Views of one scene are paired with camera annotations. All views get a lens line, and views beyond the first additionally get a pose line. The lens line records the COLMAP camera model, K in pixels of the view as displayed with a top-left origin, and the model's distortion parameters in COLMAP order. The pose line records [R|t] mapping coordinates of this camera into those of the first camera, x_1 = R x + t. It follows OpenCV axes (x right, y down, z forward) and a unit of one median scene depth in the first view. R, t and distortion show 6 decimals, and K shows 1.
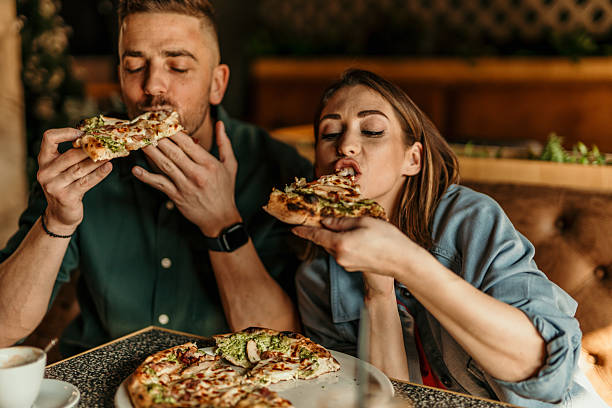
lens RADIAL K [[888.4, 0, 306.0], [0, 888.4, 204.0], [0, 0, 1]] dist [0.045367, 0.018978]
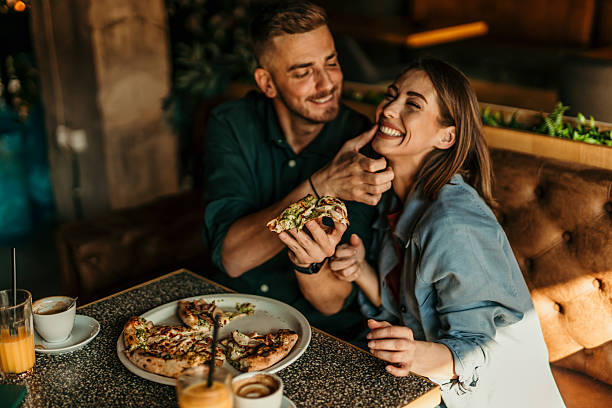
lens RADIAL K [[909.2, 0, 306.0], [0, 909.2, 204.0], [0, 0, 1]] dist [0.022089, 0.016948]
pose [[0.968802, 0.046008, -0.243528, 0.285779], [-0.004273, 0.985573, 0.169200, -0.163506], [0.247799, -0.162880, 0.955021, -0.209230]]
